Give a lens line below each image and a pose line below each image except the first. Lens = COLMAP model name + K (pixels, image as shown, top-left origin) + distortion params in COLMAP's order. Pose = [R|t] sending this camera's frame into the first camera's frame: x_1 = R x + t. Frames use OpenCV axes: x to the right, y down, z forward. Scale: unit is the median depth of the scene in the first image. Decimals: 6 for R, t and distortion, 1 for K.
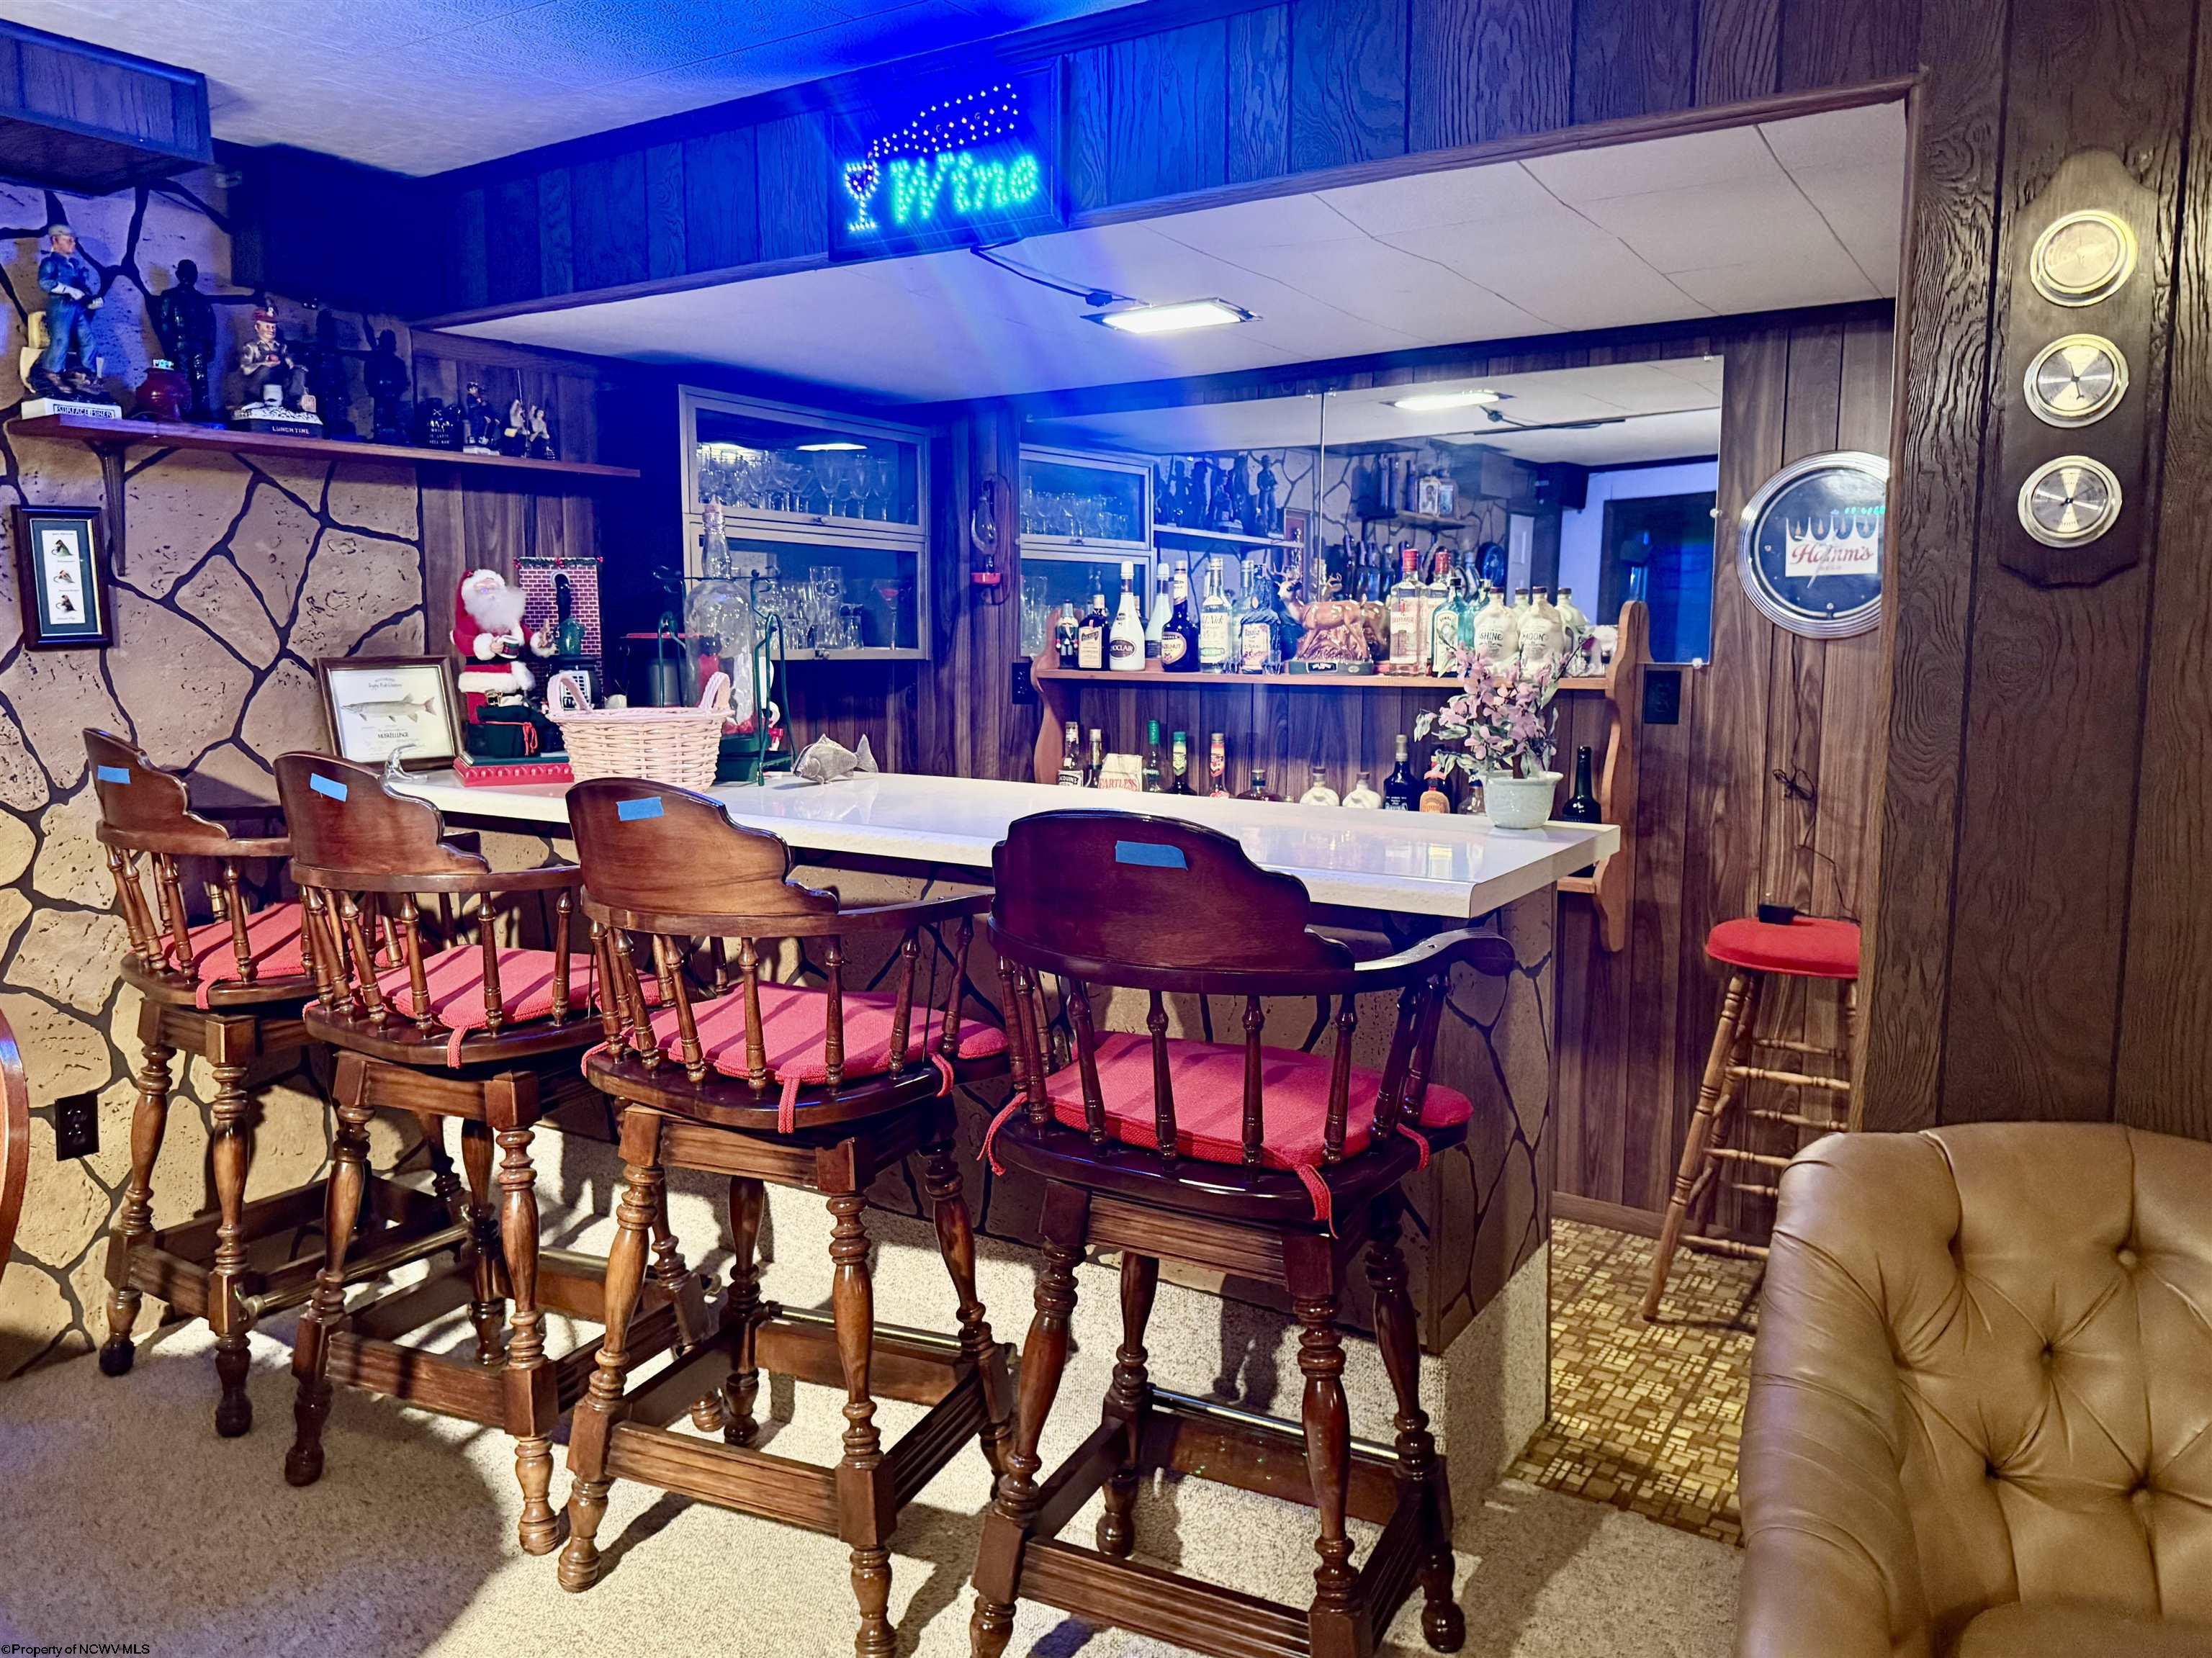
lens RADIAL K [[1596.3, 0, 1106.0], [0, 1596.3, 829.0], [0, 0, 1]] dist [0.002214, -0.041377]
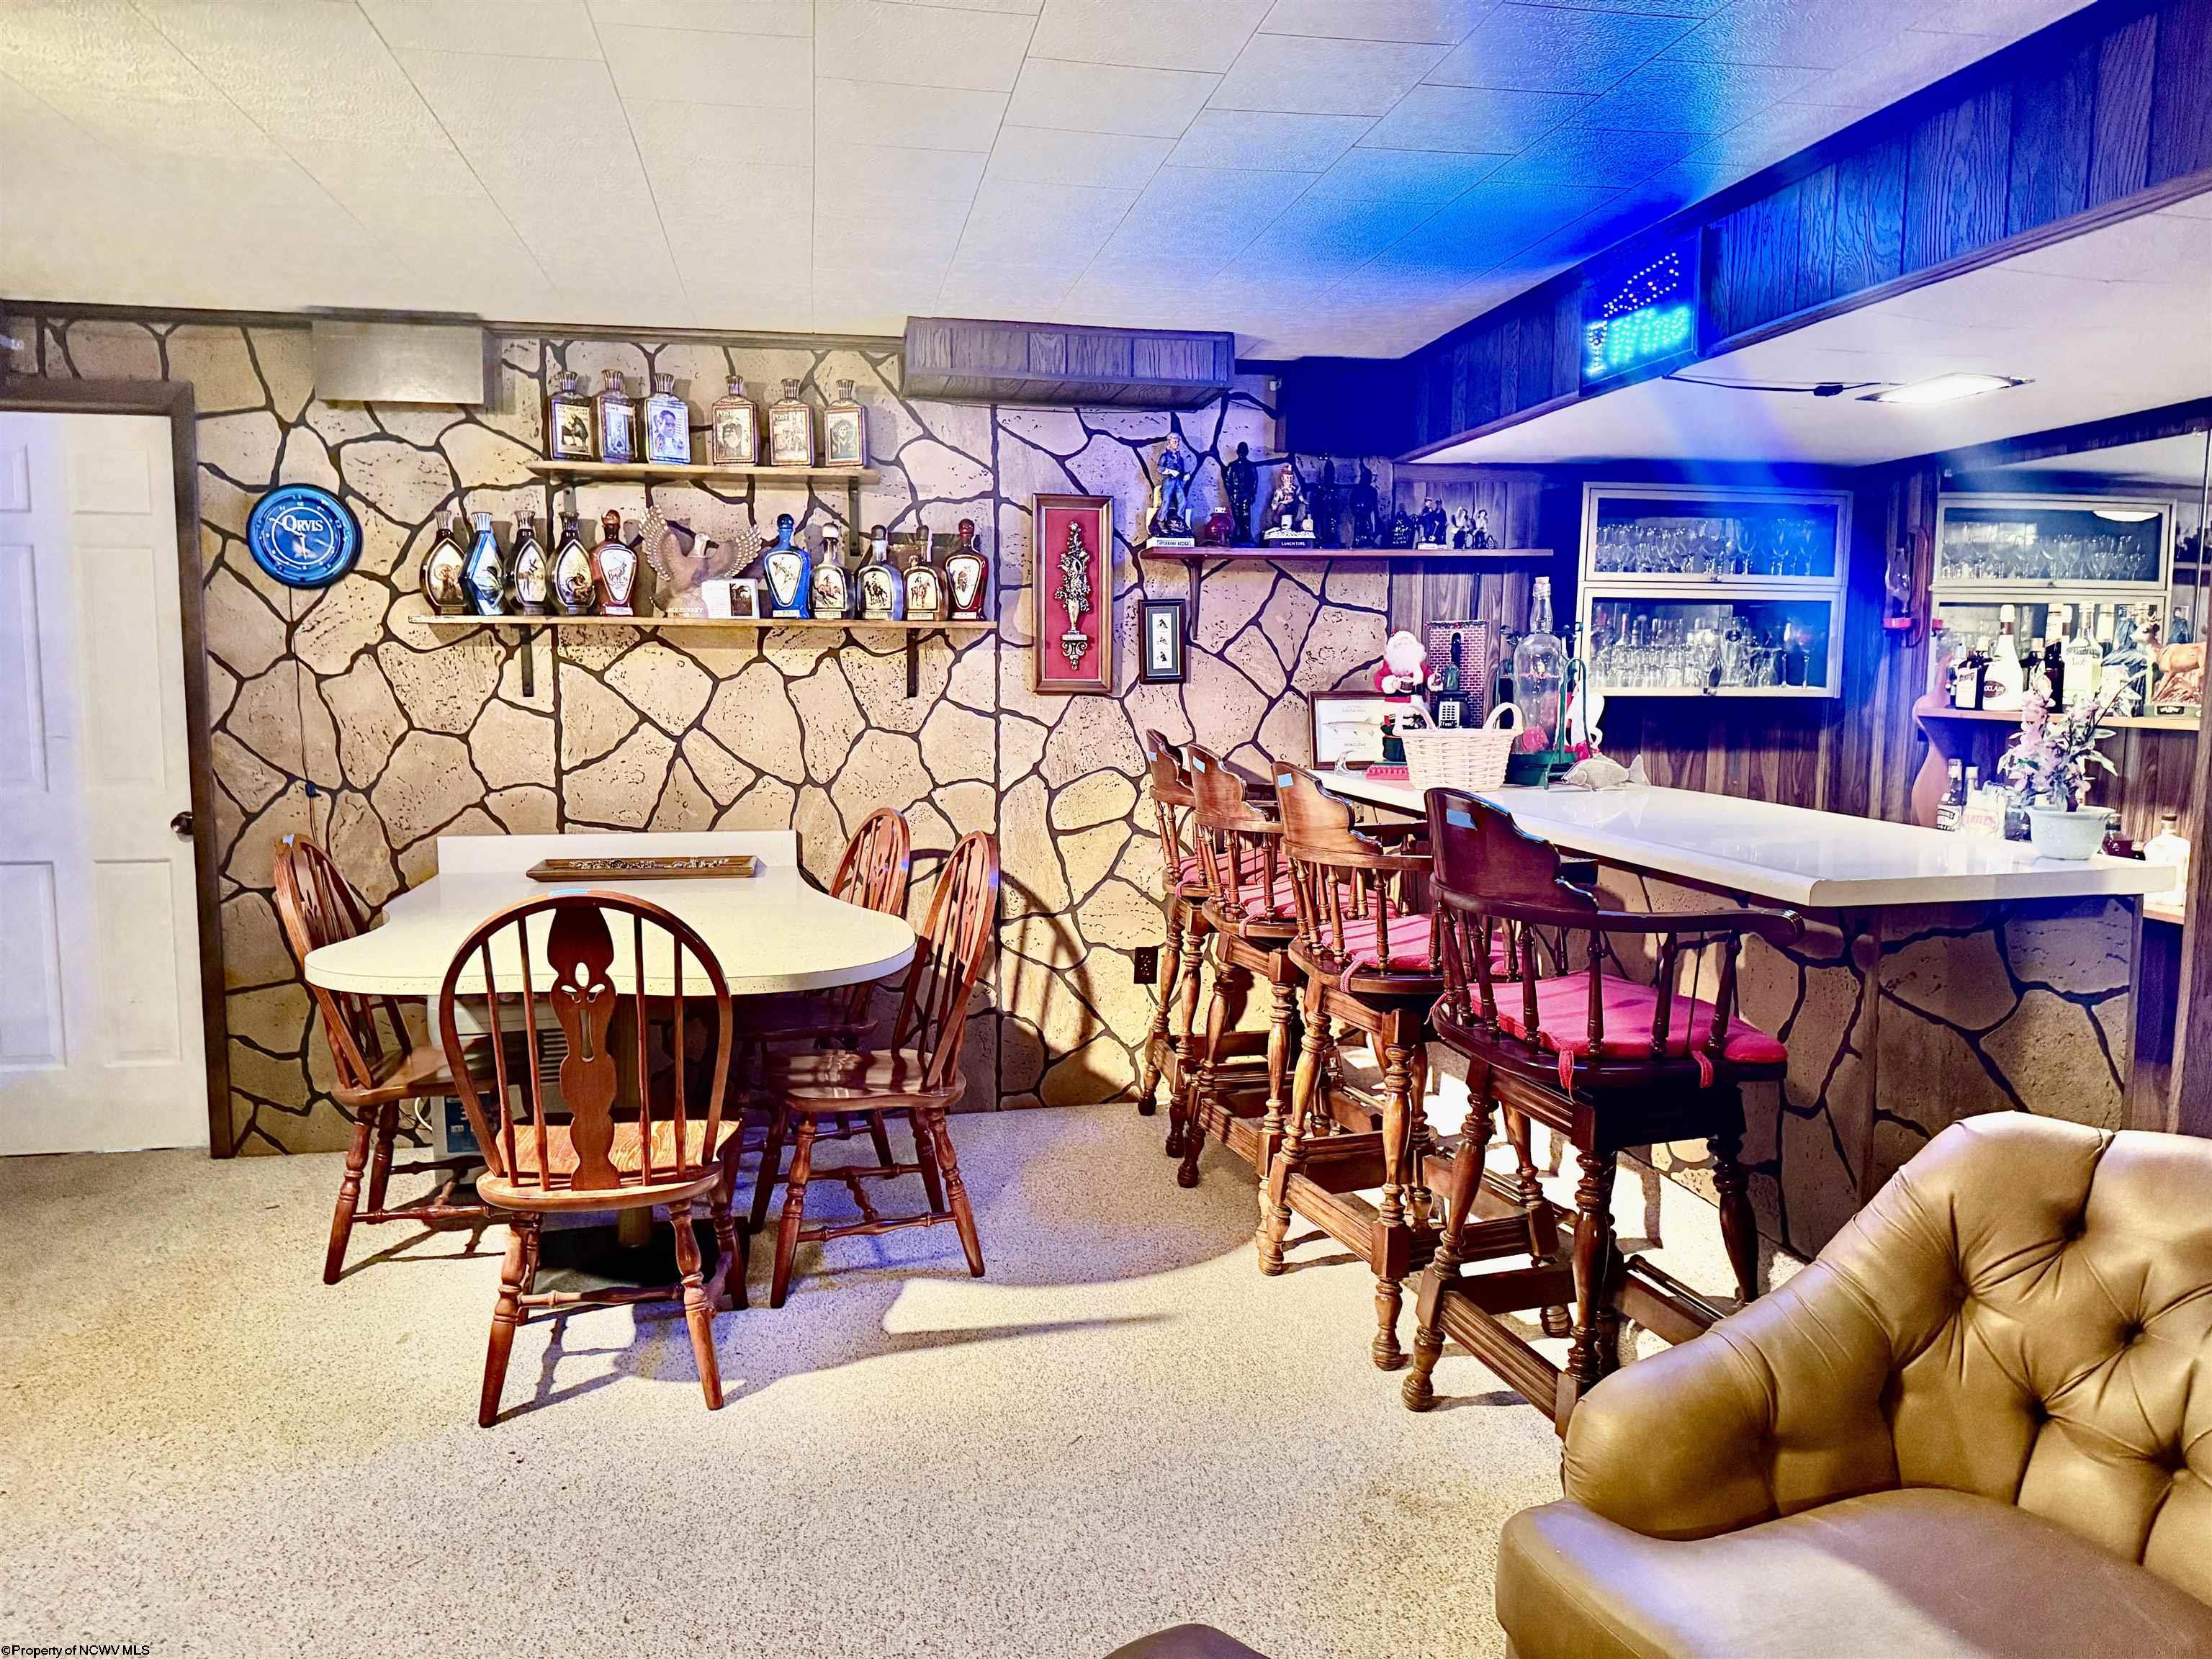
lens RADIAL K [[1638.2, 0, 1109.6], [0, 1638.2, 846.7], [0, 0, 1]] dist [0.131727, -0.228903]
pose [[0.661374, 0.081481, -0.745618, 0.585682], [-0.094065, 0.995244, 0.025323, 0.019864], [0.744135, 0.053389, 0.665893, -0.189132]]
